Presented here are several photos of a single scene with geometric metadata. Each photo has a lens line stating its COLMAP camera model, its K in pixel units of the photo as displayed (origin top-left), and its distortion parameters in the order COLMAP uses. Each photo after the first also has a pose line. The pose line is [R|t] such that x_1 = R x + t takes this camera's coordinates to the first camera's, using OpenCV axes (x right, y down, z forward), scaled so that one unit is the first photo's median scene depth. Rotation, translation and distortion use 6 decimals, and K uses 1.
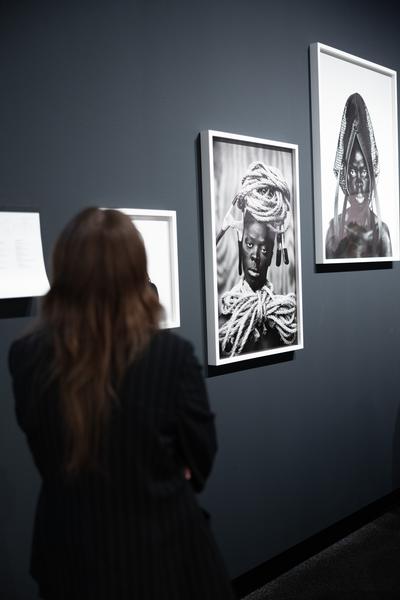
lens RADIAL K [[797.8, 0, 200.0], [0, 797.8, 300.0], [0, 0, 1]] dist [0.007041, 0.003616]
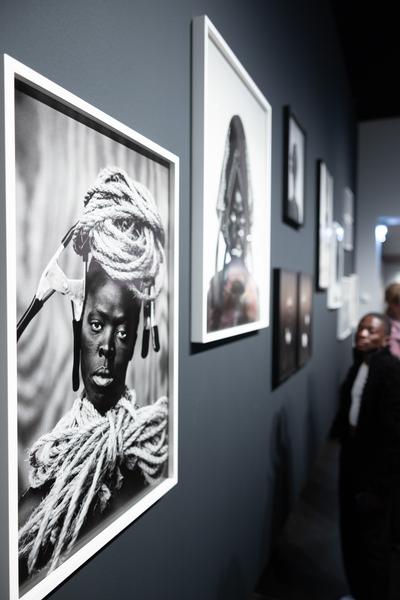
lens RADIAL K [[483.6, 0, 200.0], [0, 483.6, 300.0], [0, 0, 1]] dist [-0.002305, 0.001770]
pose [[0.956913, 0.029268, 0.288897, 0.034869], [-0.020435, 0.999228, -0.033546, -0.074692], [-0.289656, 0.026197, 0.956772, 0.666066]]
